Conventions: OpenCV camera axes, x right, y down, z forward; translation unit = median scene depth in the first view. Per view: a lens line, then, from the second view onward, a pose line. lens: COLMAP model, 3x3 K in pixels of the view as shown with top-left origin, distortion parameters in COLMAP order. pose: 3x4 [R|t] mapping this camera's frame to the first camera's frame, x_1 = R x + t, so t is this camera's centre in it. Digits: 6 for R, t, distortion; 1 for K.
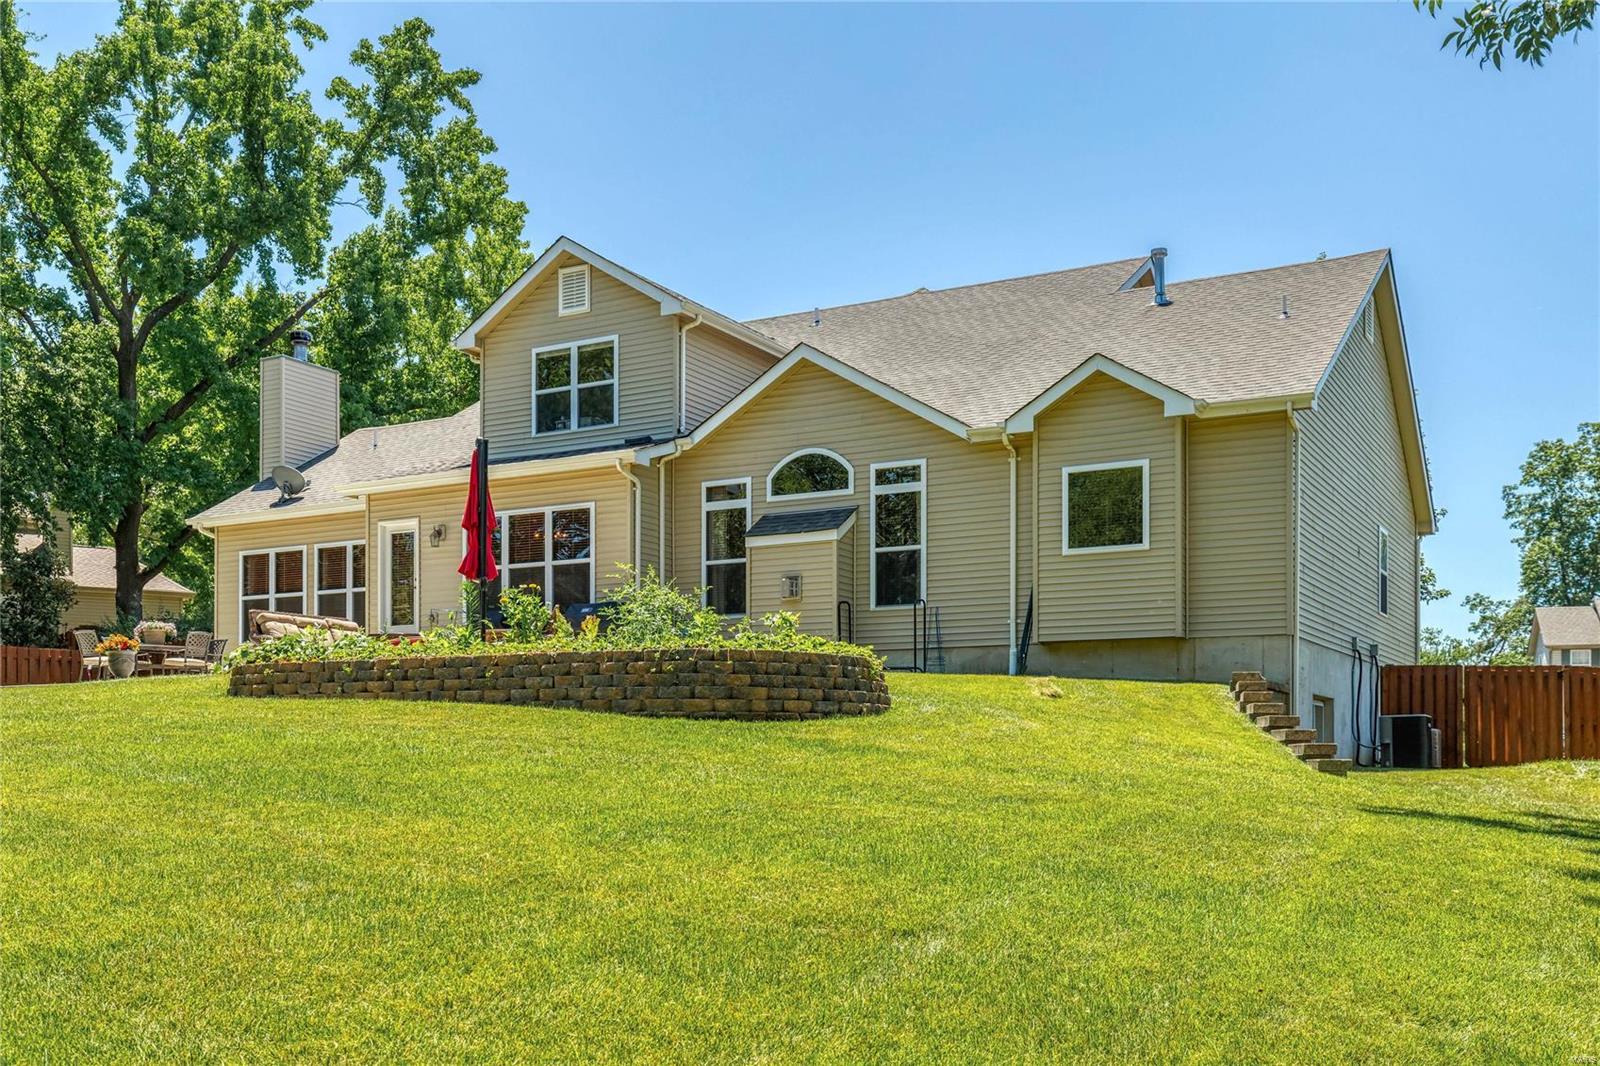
lens RADIAL K [[1560.2, 0, 799.5], [0, 1560.2, 541.6], [0, 0, 1]] dist [-0.005677, 0.000000]
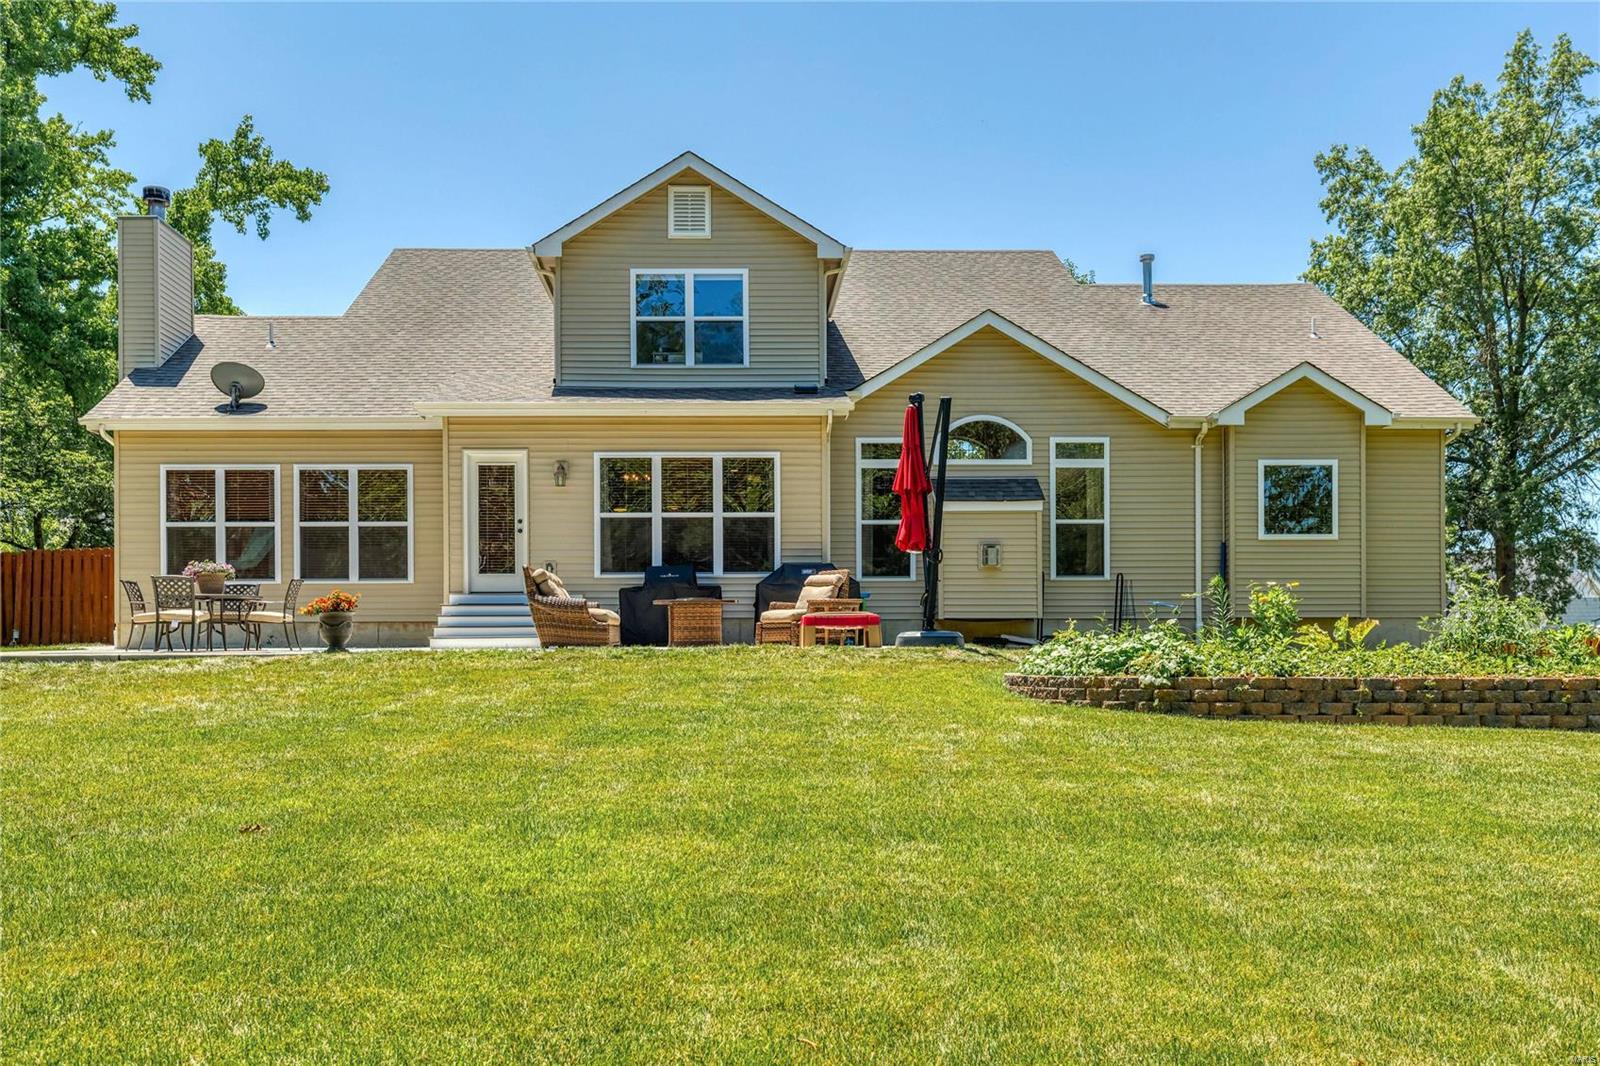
lens RADIAL K [[1436.9, 0, 800.7], [0, 1436.9, 525.8], [0, 0, 1]] dist [0.008831, 0.005154]
pose [[0.862336, 0.044019, 0.504420, -0.574840], [-0.068043, 0.997252, 0.029296, -0.008041], [-0.501744, -0.059585, 0.862962, 0.262435]]
